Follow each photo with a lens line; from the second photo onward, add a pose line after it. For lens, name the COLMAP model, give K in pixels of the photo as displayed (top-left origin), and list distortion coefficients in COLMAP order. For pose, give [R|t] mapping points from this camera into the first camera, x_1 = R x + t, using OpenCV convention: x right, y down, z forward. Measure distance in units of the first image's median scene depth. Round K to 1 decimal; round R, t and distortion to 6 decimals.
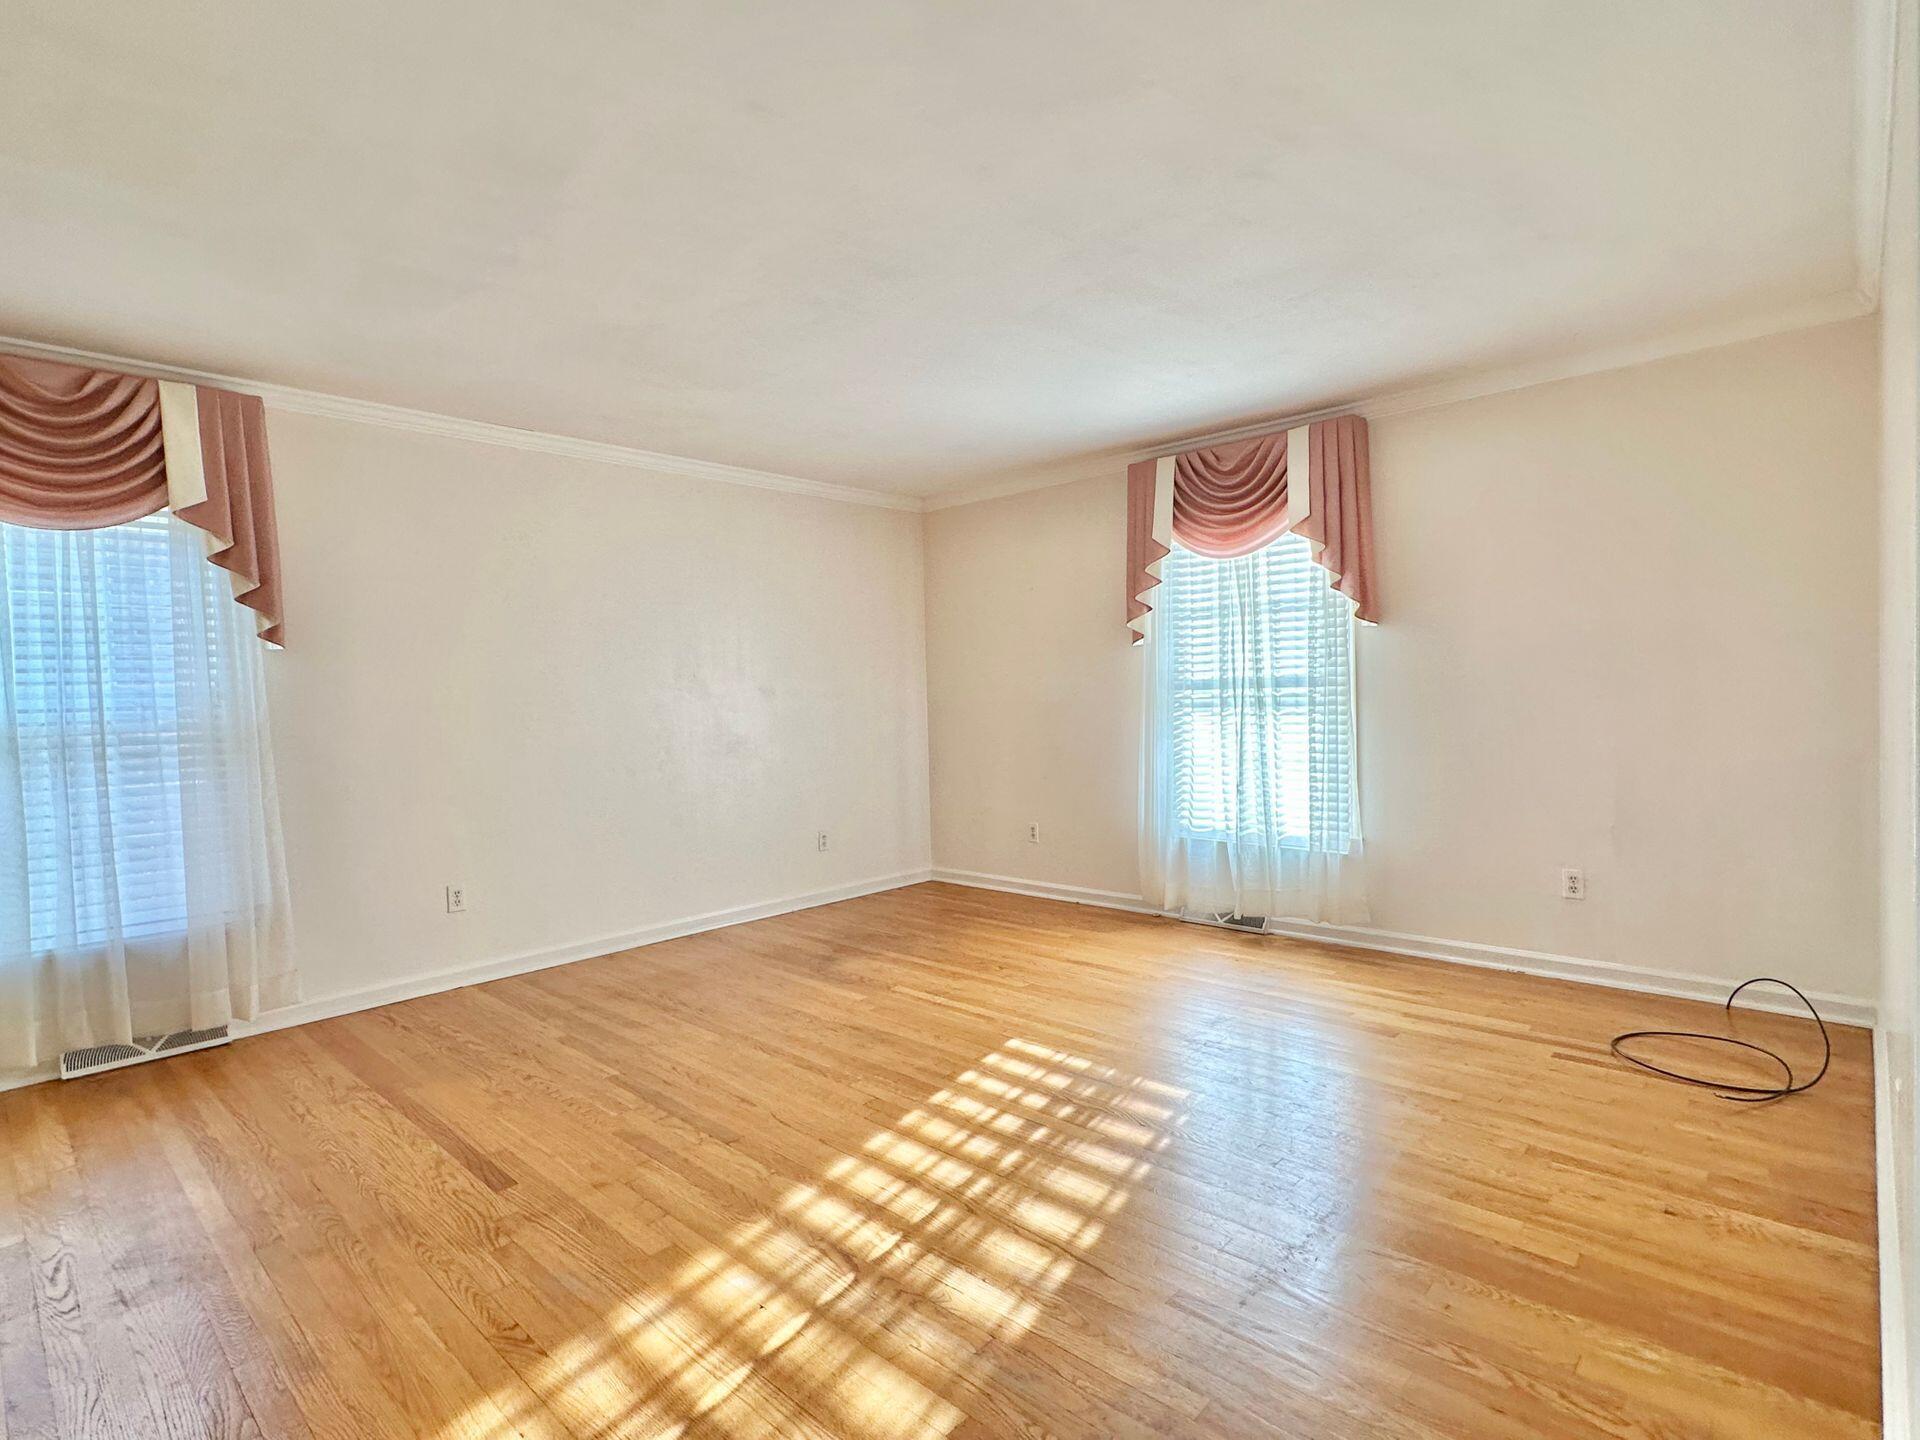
lens RADIAL K [[936.3, 0, 952.6], [0, 936.3, 725.2], [0, 0, 1]] dist [-0.001486, -0.000573]
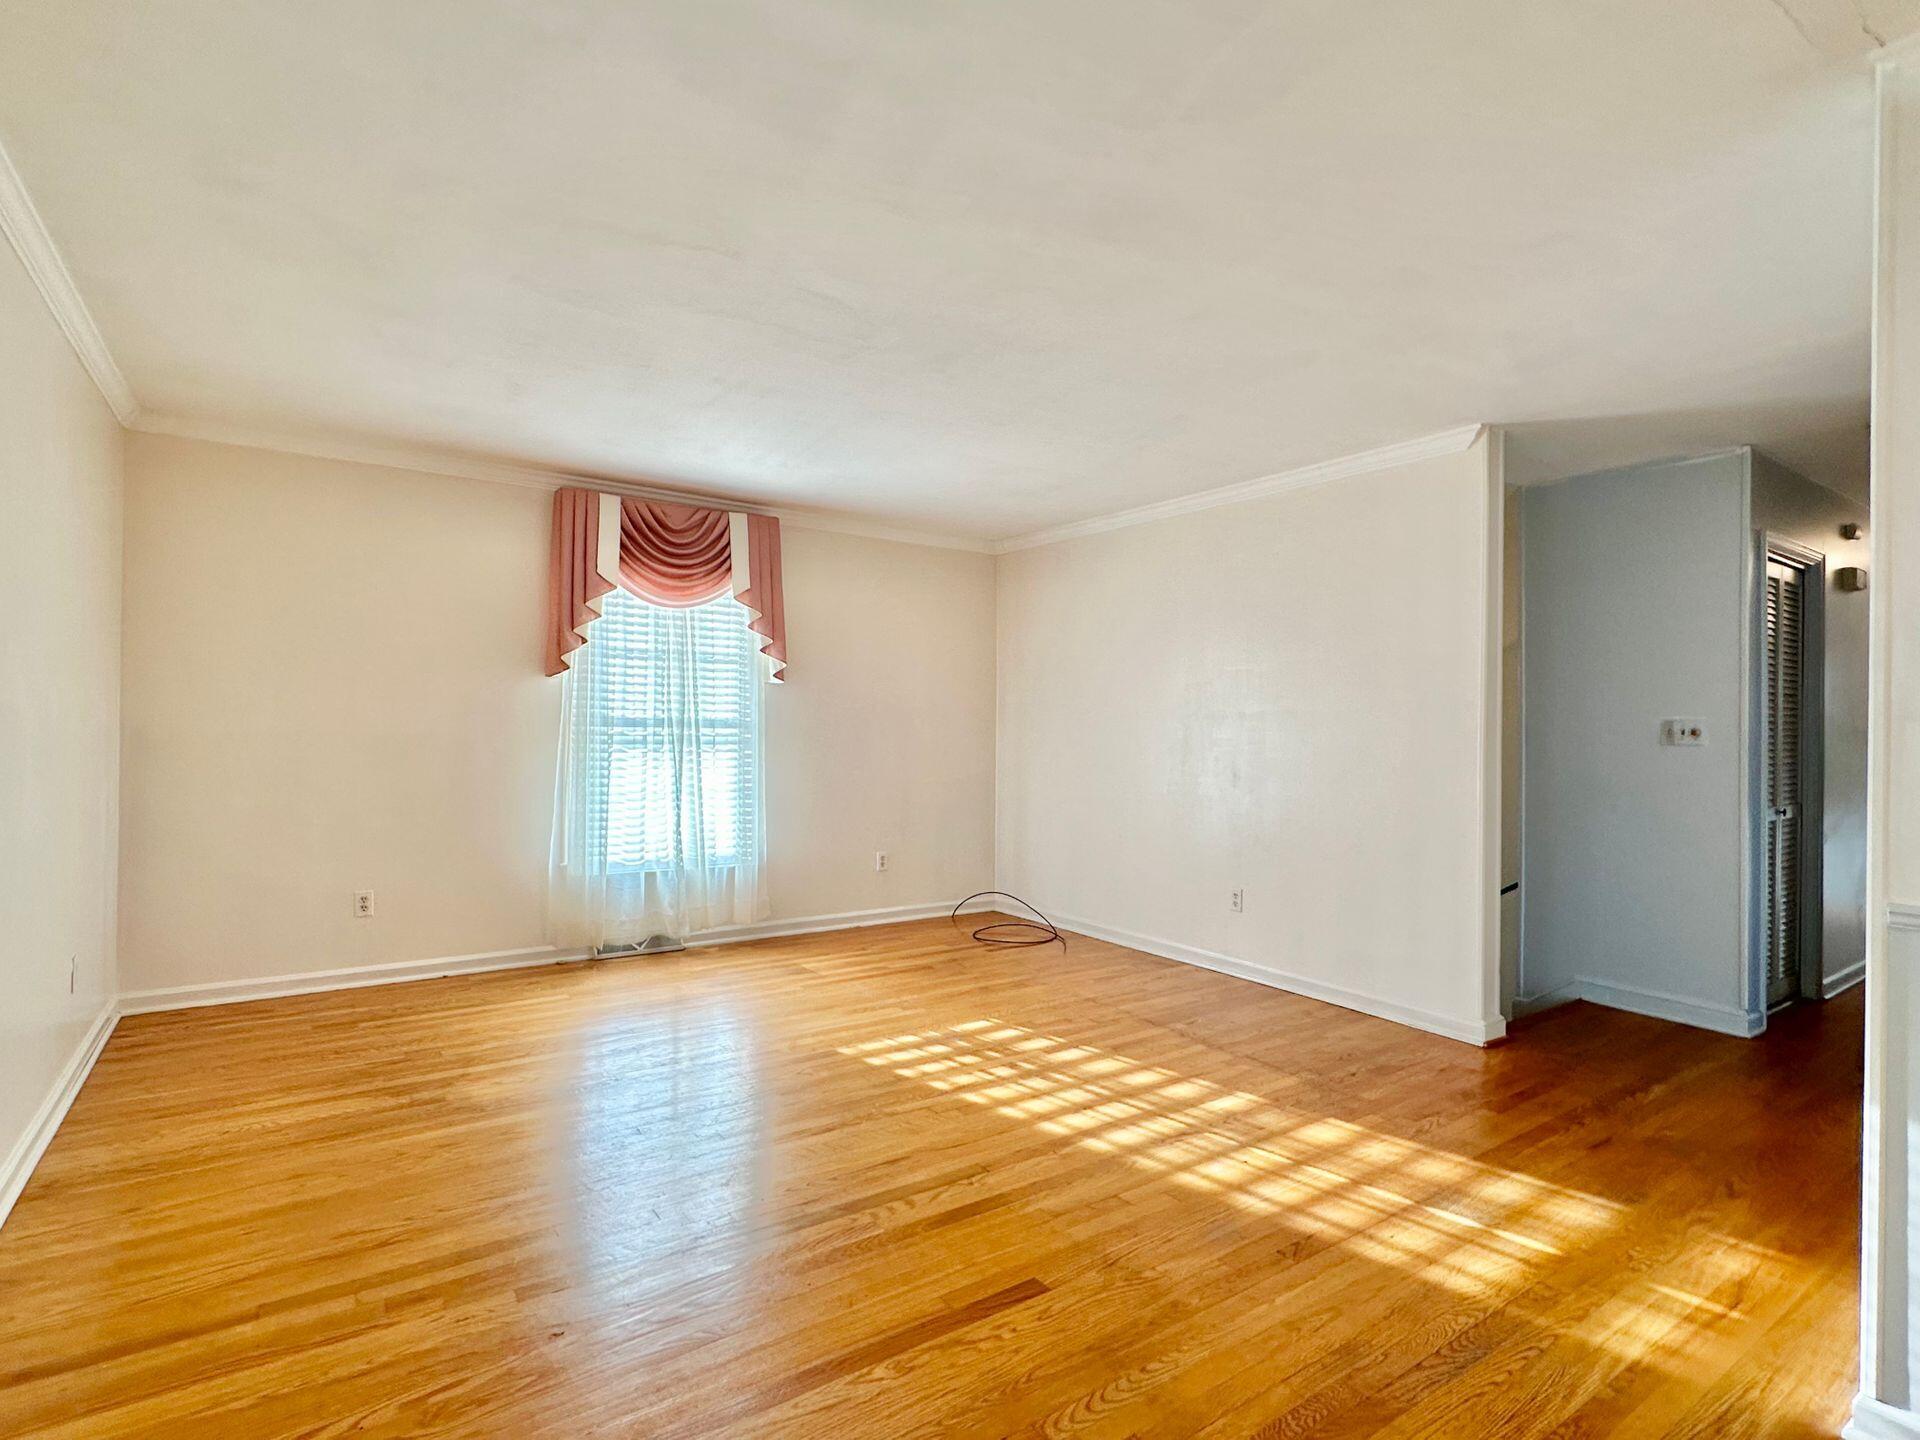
lens RADIAL K [[936.3, 0, 952.6], [0, 936.3, 725.2], [0, 0, 1]] dist [-0.001486, -0.000573]
pose [[0.224118, 0.032304, 0.974027, -1.059380], [0.005743, 0.999389, -0.034466, -0.003667], [-0.974545, 0.013318, 0.223795, 0.673865]]
